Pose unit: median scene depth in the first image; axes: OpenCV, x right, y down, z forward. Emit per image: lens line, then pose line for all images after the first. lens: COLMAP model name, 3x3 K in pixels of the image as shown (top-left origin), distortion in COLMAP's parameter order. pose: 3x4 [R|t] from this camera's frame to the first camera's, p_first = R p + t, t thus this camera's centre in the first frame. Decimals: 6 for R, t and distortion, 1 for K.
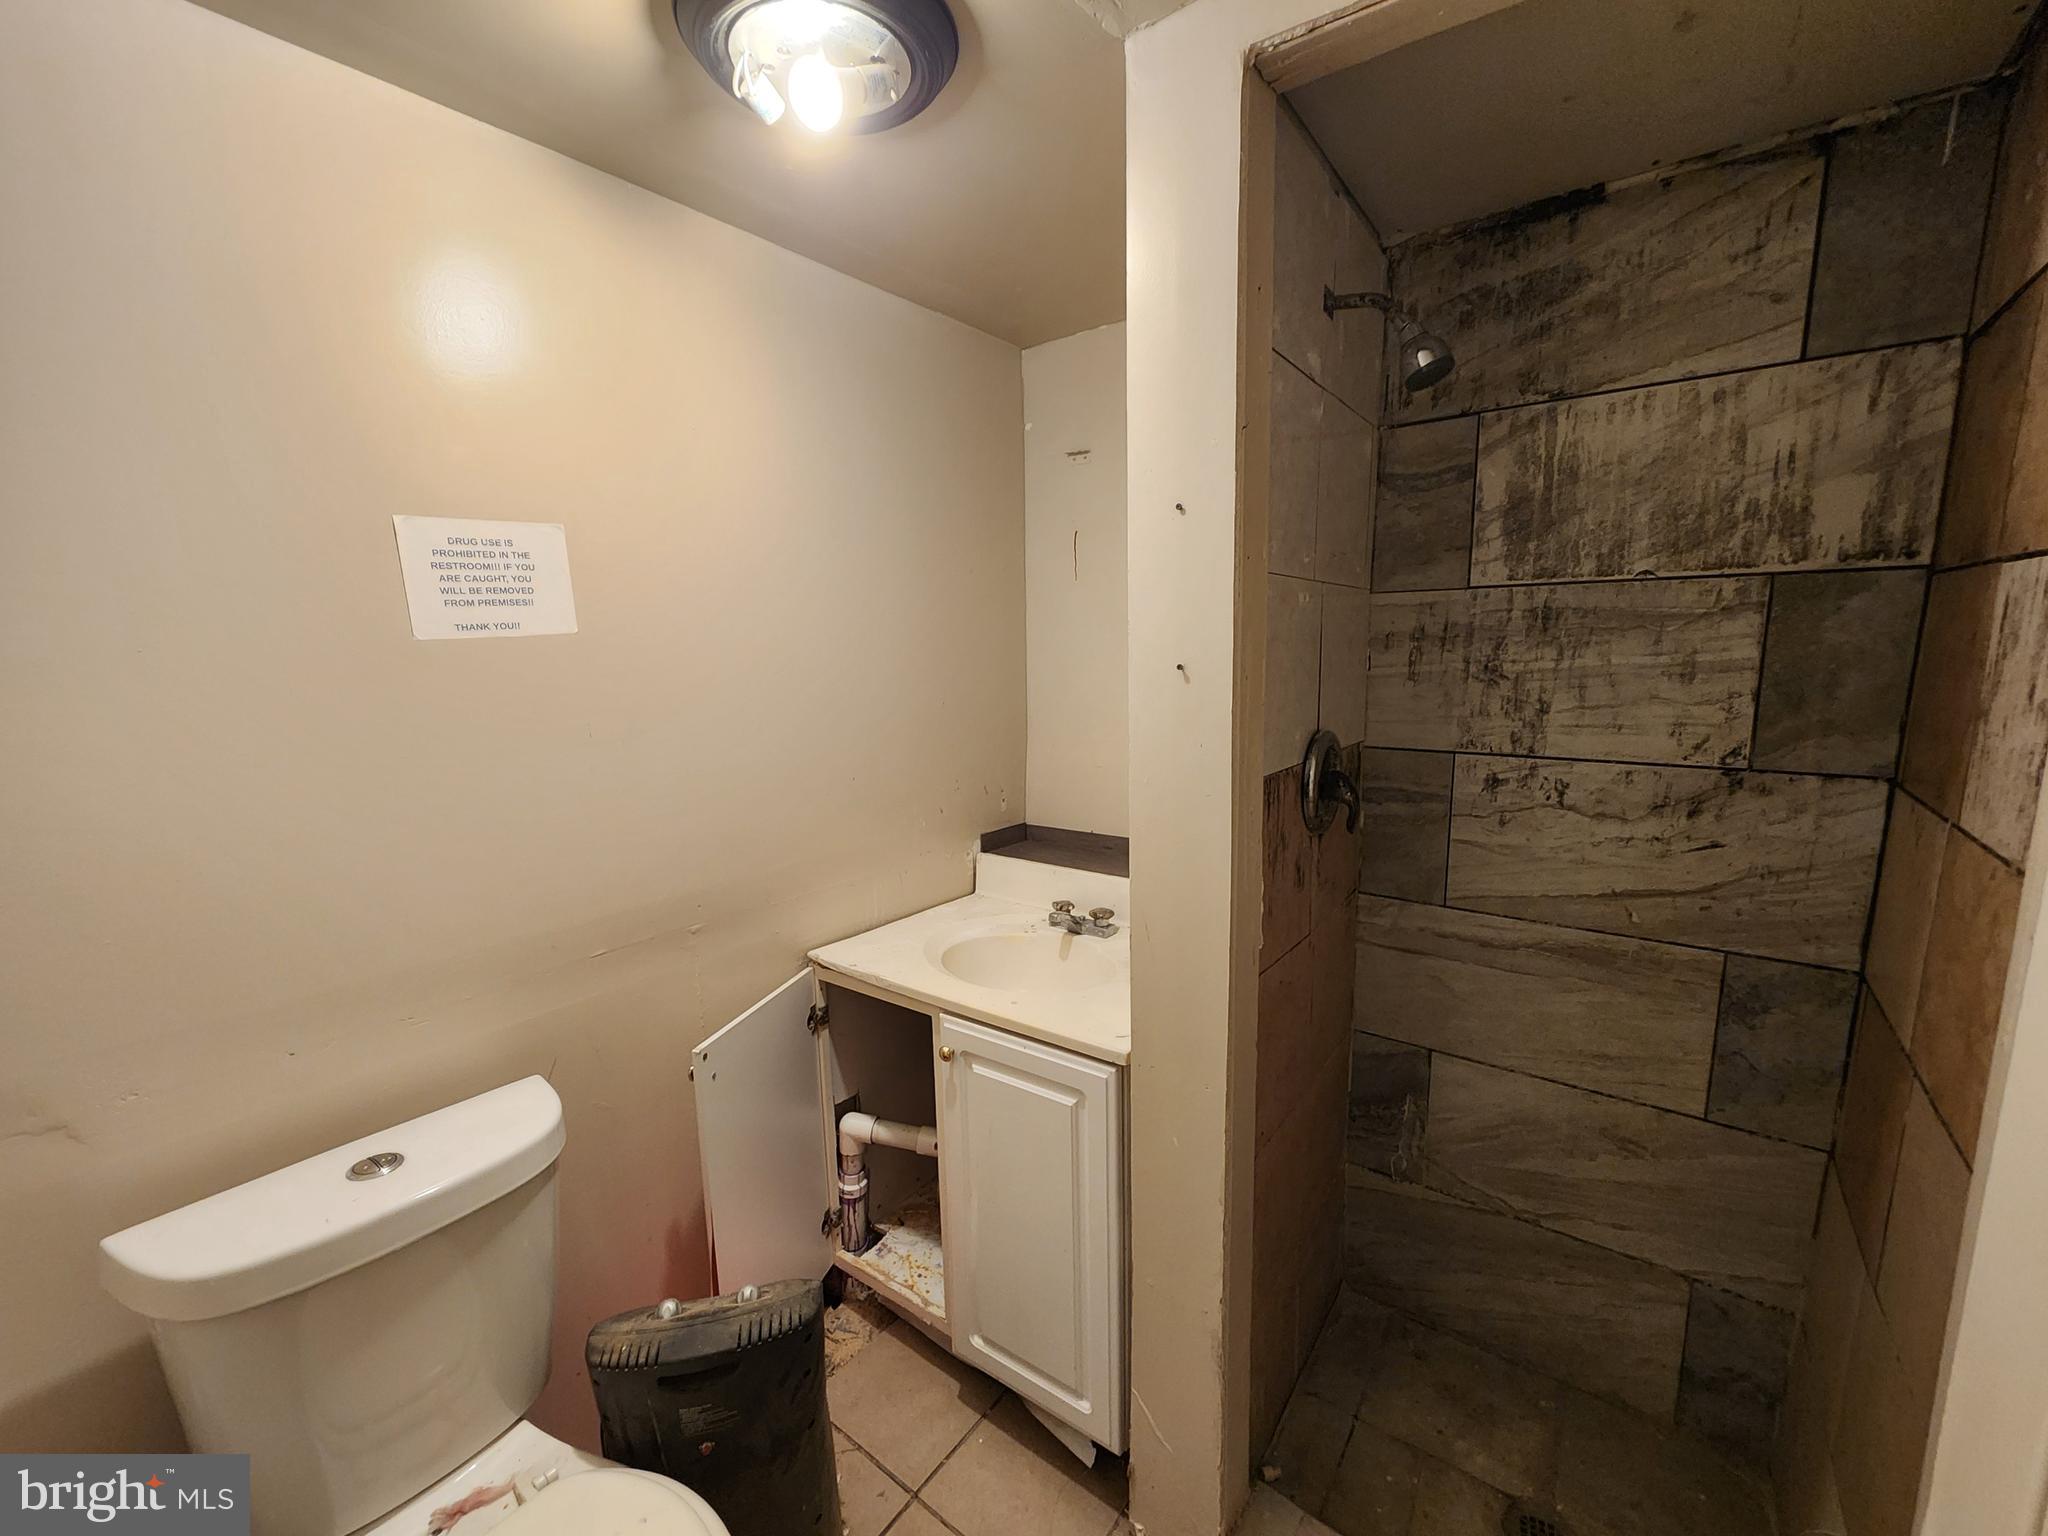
lens RADIAL K [[838.8, 0, 1026.2], [0, 838.8, 785.1], [0, 0, 1]] dist [-0.004187, 0.002025]
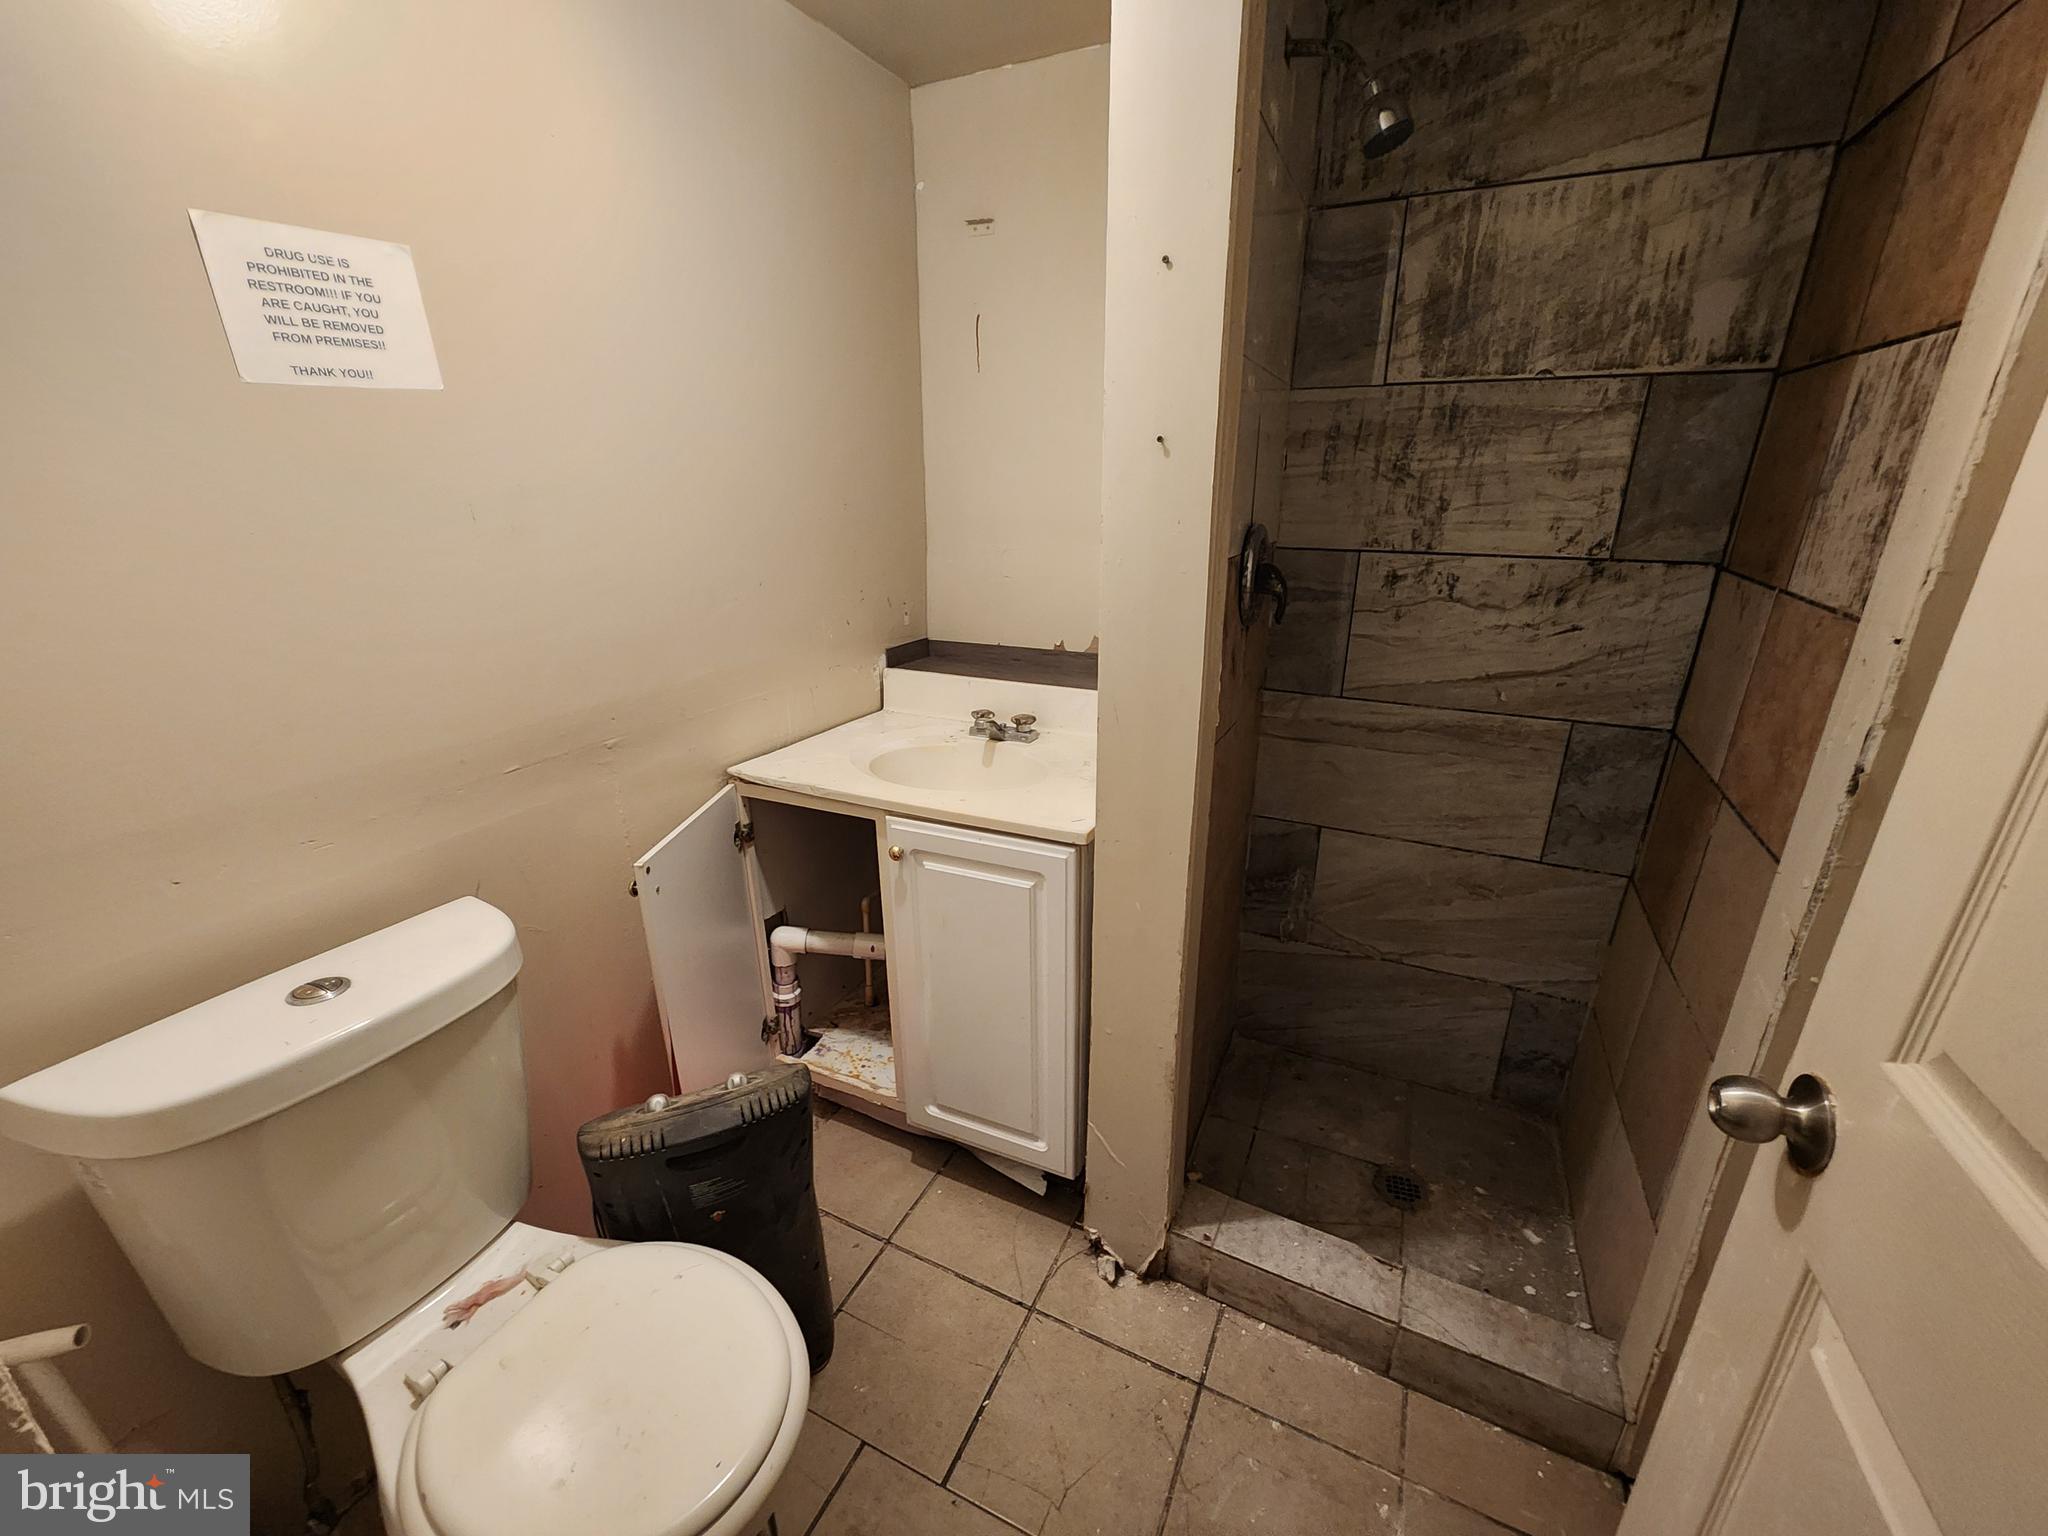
lens RADIAL K [[838.8, 0, 1036.0], [0, 838.8, 782.3], [0, 0, 1]] dist [-0.004187, 0.002025]
pose [[0.979417, -0.050653, 0.195386, -0.136192], [0.014305, 0.982986, 0.183124, 0.057935], [-0.201338, -0.176560, 0.963478, 0.003593]]
